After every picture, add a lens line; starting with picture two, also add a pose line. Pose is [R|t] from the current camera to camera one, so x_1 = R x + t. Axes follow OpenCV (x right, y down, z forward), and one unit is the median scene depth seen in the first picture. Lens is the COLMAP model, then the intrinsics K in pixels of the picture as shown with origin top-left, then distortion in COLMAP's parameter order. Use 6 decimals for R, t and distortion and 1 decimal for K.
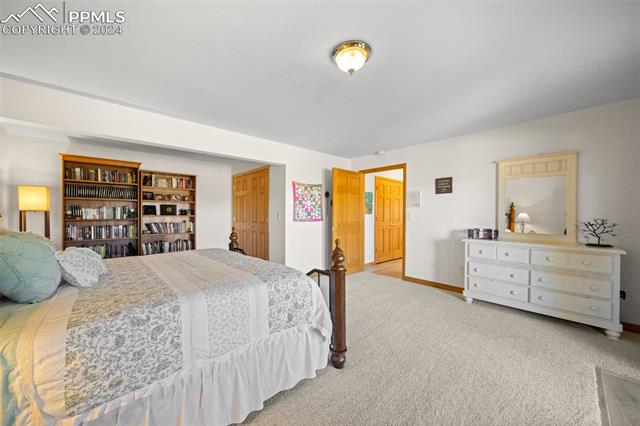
lens RADIAL K [[237.8, 0, 317.6], [0, 237.8, 213.6], [0, 0, 1]] dist [0.000813, 0.000015]
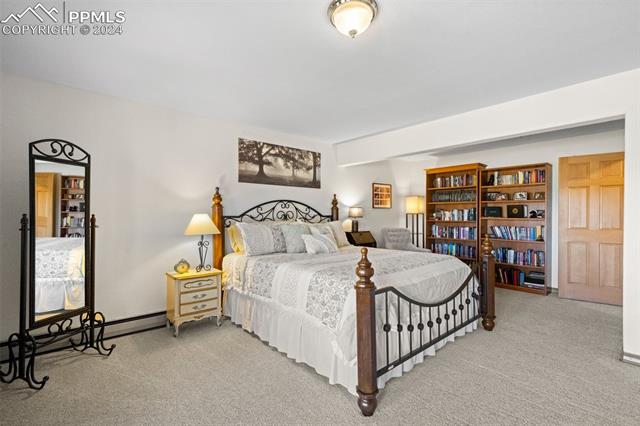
lens RADIAL K [[296.6, 0, 316.8], [0, 296.6, 213.8], [0, 0, 1]] dist [-0.003871, -0.000207]
pose [[-0.023764, -0.005470, -0.999703, 0.487686], [-0.002083, 0.999983, -0.005422, -0.000183], [0.999715, 0.001954, -0.023775, 0.393181]]
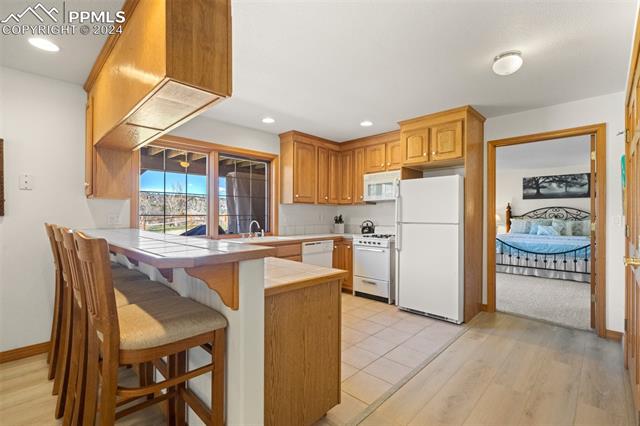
lens RADIAL K [[296.6, 0, 318.6], [0, 296.6, 214.3], [0, 0, 1]] dist [-0.003871, -0.000207]
pose [[-0.998732, -0.007120, -0.049841, 0.838441], [-0.007044, 0.999974, -0.001711, 0.002945], [0.049852, -0.001358, -0.998756, 1.530473]]
